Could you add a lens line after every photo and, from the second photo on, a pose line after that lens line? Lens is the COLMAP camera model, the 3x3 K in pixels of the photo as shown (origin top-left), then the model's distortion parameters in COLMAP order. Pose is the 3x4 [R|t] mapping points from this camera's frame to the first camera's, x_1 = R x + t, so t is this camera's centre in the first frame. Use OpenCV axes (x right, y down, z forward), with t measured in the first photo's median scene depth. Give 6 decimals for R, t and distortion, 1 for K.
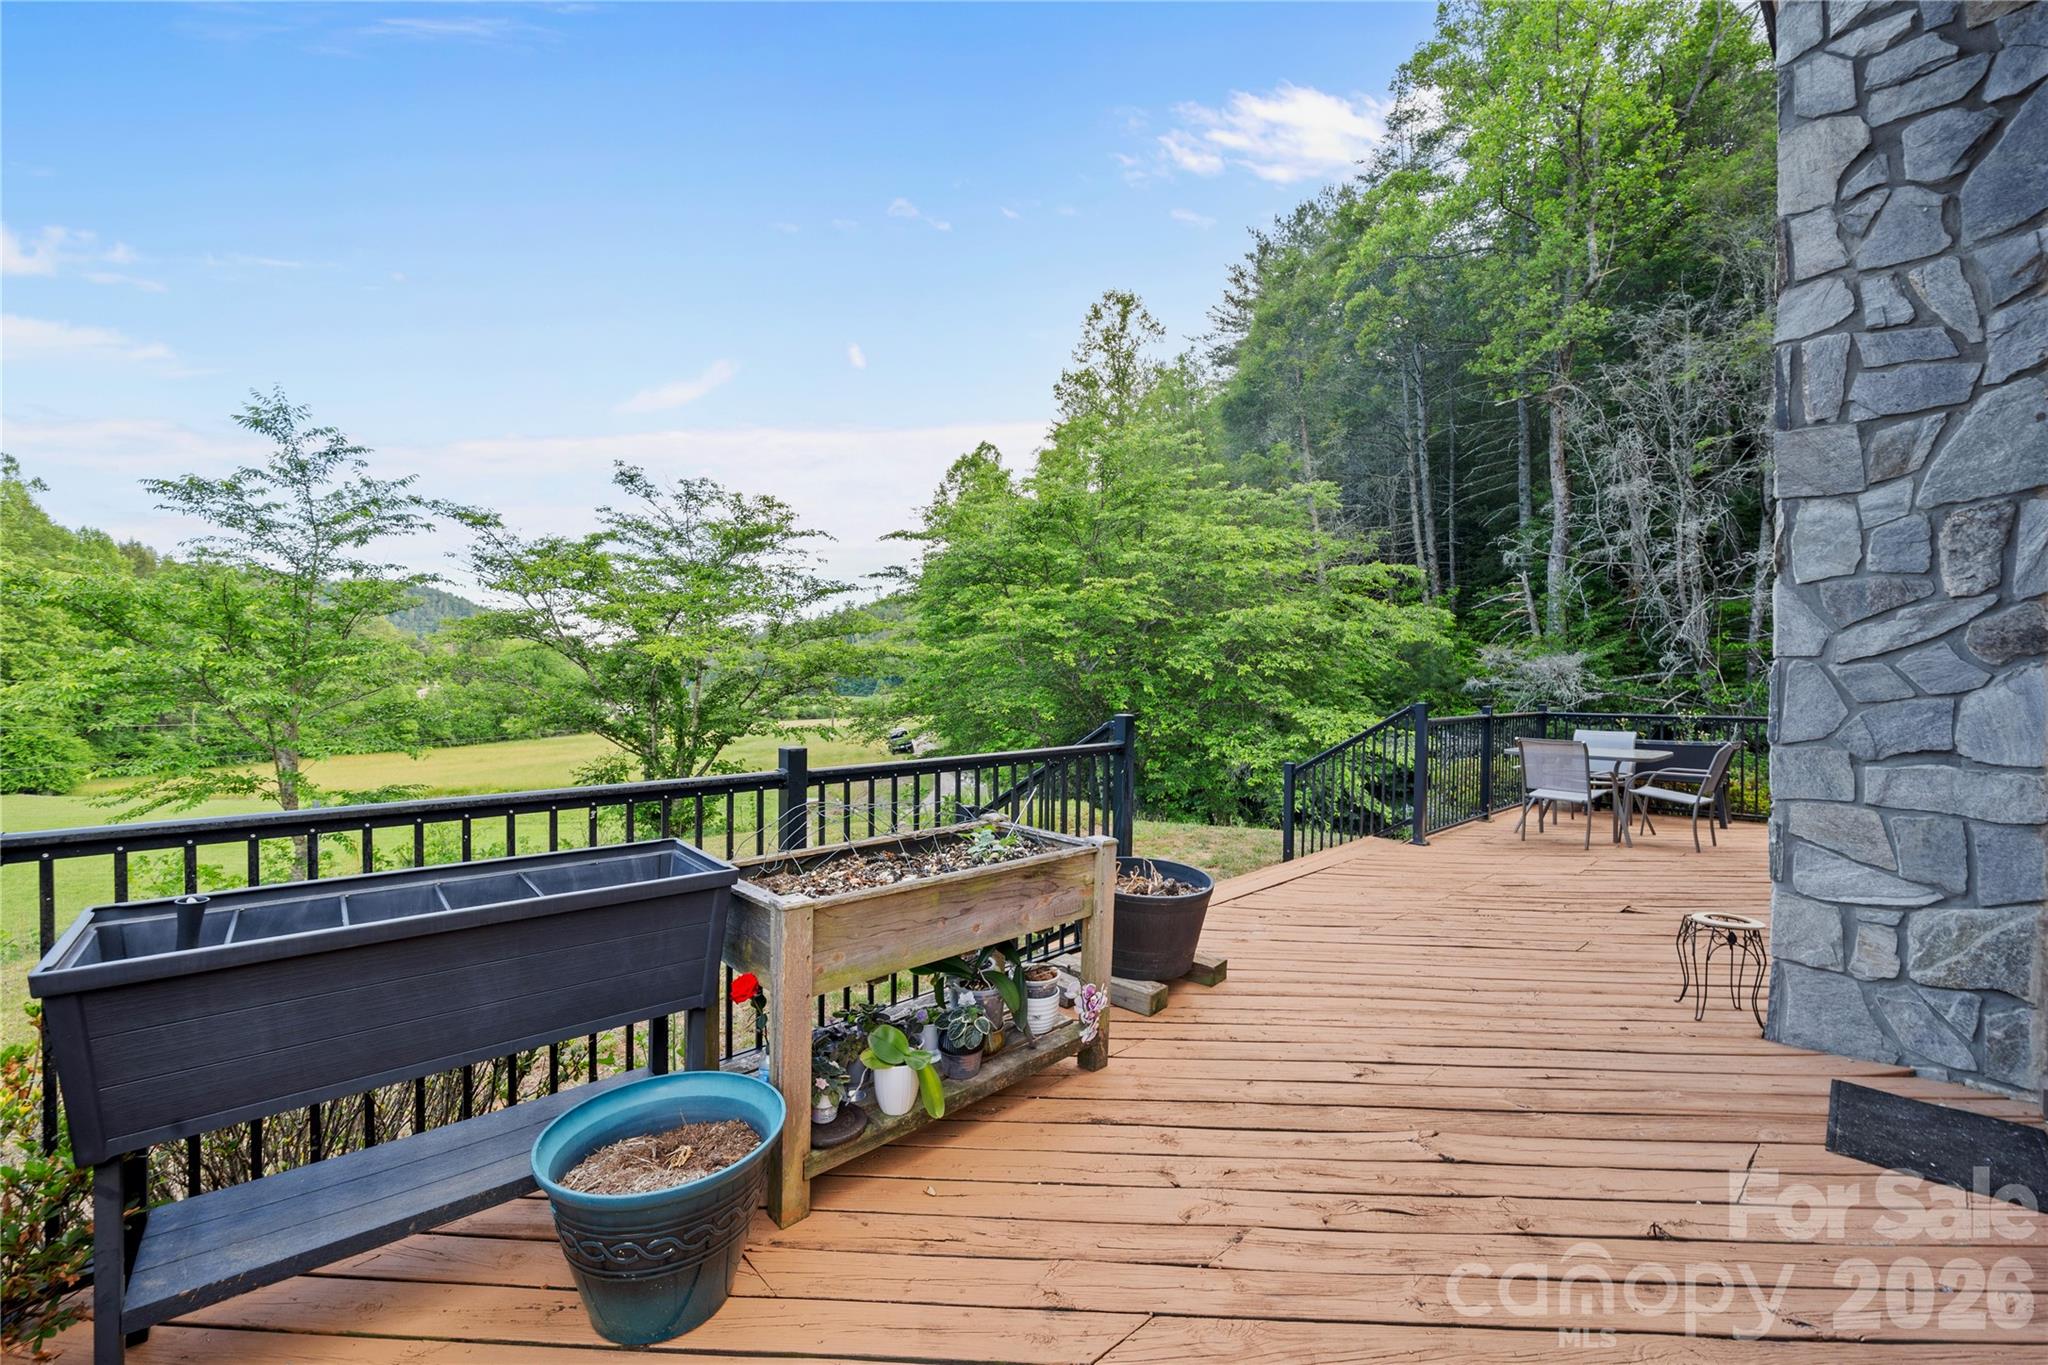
lens RADIAL K [[851.4, 0, 1034.4], [0, 851.4, 684.3], [0, 0, 1]] dist [0.001572, 0.000358]
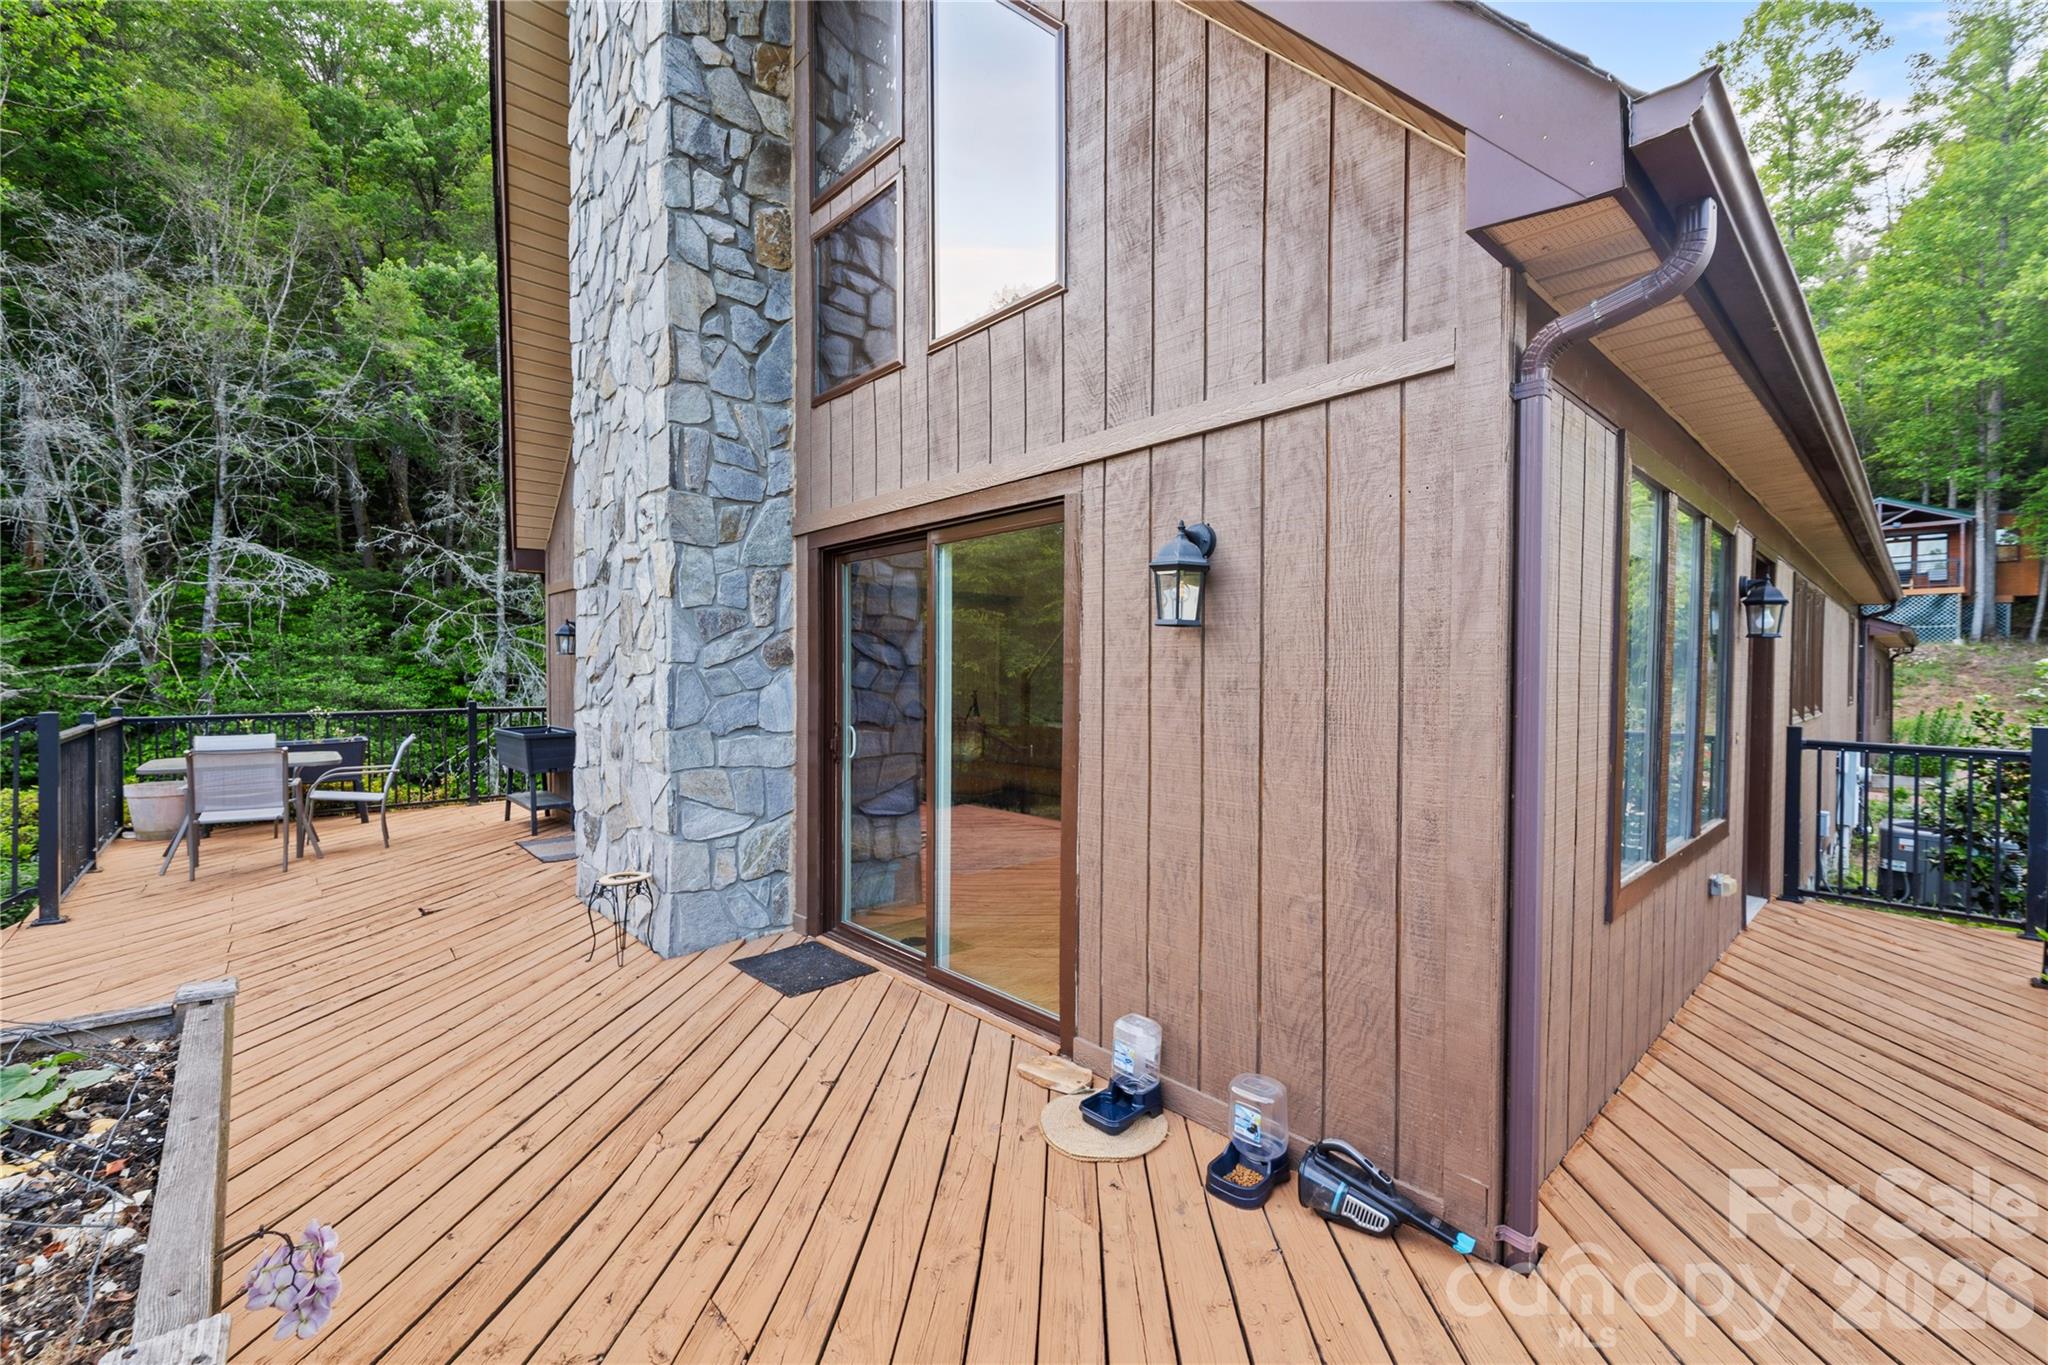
lens RADIAL K [[851.4, 0, 1033.7], [0, 851.4, 681.3], [0, 0, 1]] dist [0.001572, 0.000358]
pose [[0.005639, -0.009688, 0.999937, -0.447950], [0.001477, 0.999952, 0.009680, -0.015619], [-0.999983, 0.001422, 0.005653, 0.464422]]
